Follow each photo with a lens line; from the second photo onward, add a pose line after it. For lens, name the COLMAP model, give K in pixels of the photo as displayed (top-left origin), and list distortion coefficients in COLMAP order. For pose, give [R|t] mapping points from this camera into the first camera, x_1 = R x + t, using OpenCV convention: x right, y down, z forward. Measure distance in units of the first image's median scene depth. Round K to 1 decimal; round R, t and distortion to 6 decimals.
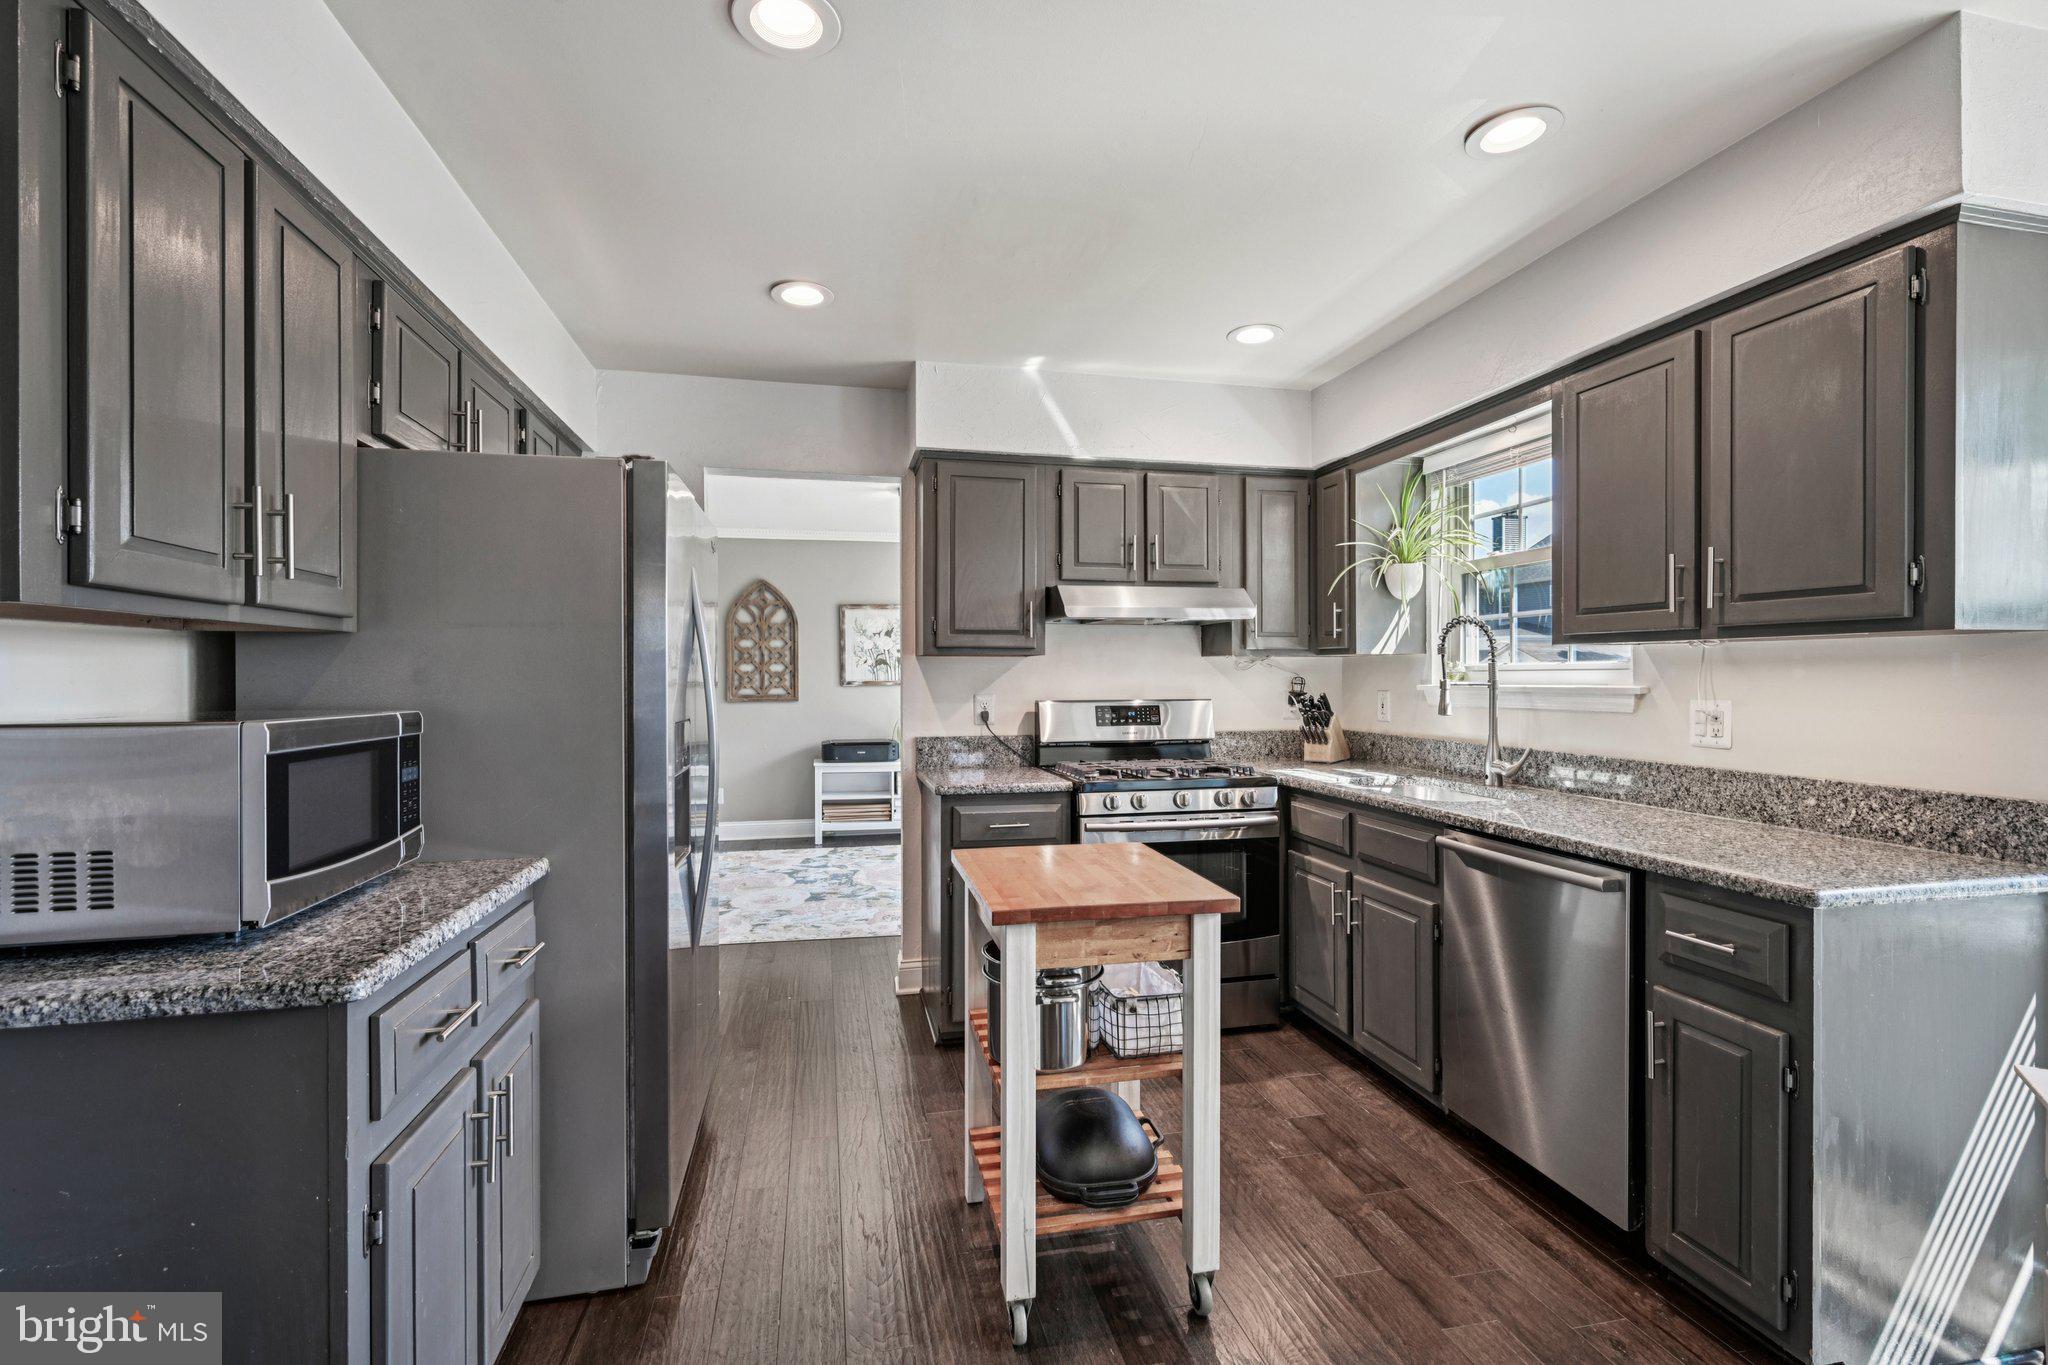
lens RADIAL K [[907.9, 0, 1027.1], [0, 907.9, 685.8], [0, 0, 1]] dist [0.001503, 0.000448]
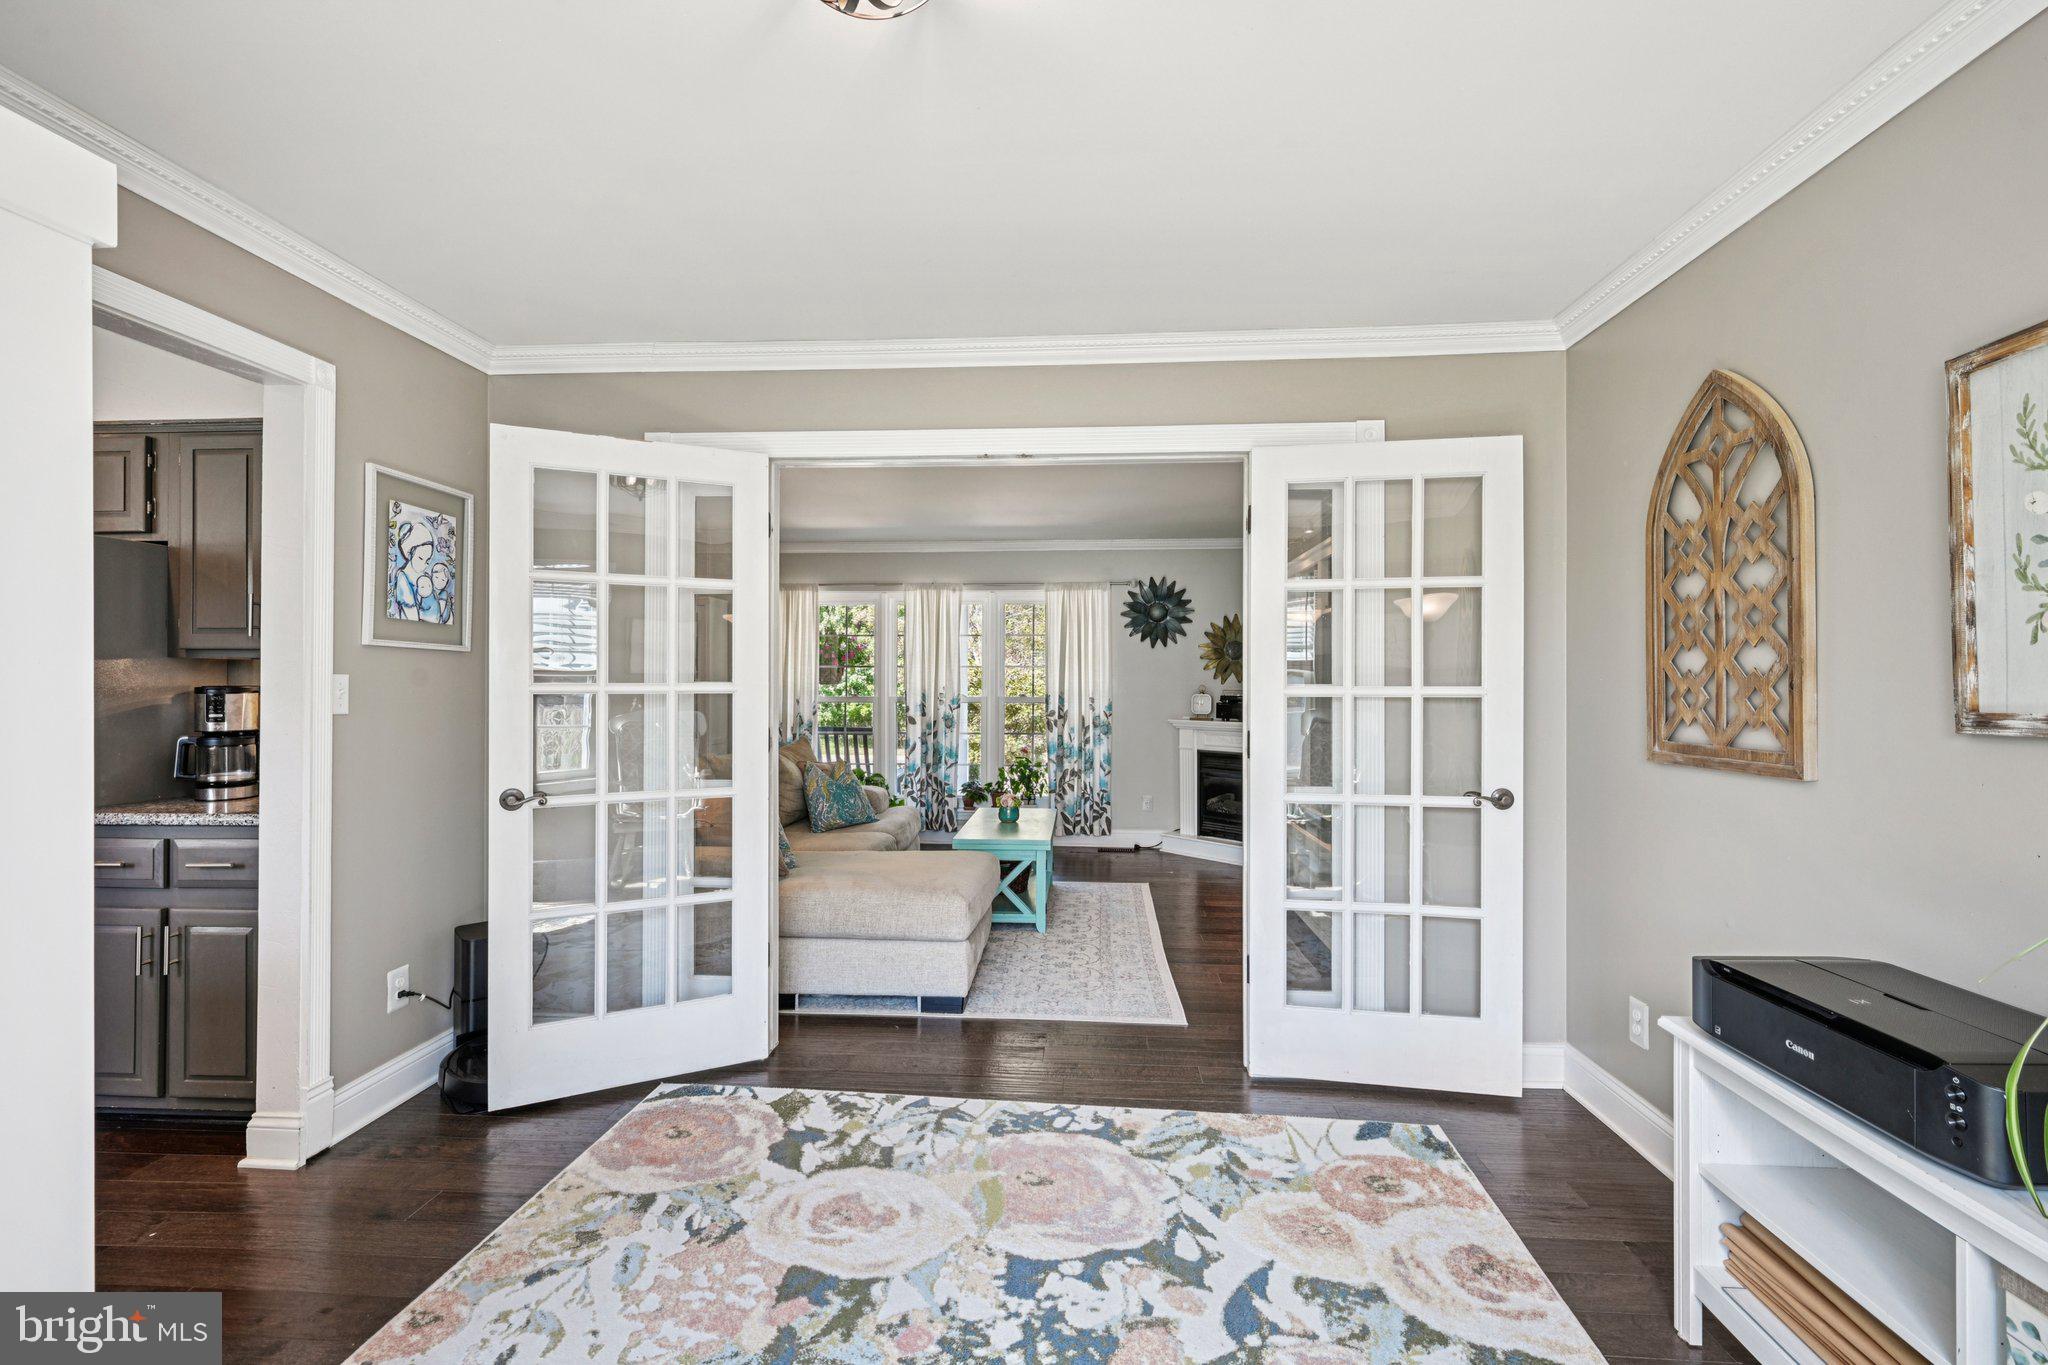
lens RADIAL K [[908.8, 0, 1026.7], [0, 908.8, 674.4], [0, 0, 1]] dist [-0.000489, 0.000288]
pose [[-0.291527, -0.010718, -0.956503, 0.145171], [-0.011488, 0.999904, -0.007703, -0.019986], [0.956494, 0.008743, -0.291622, 1.765964]]
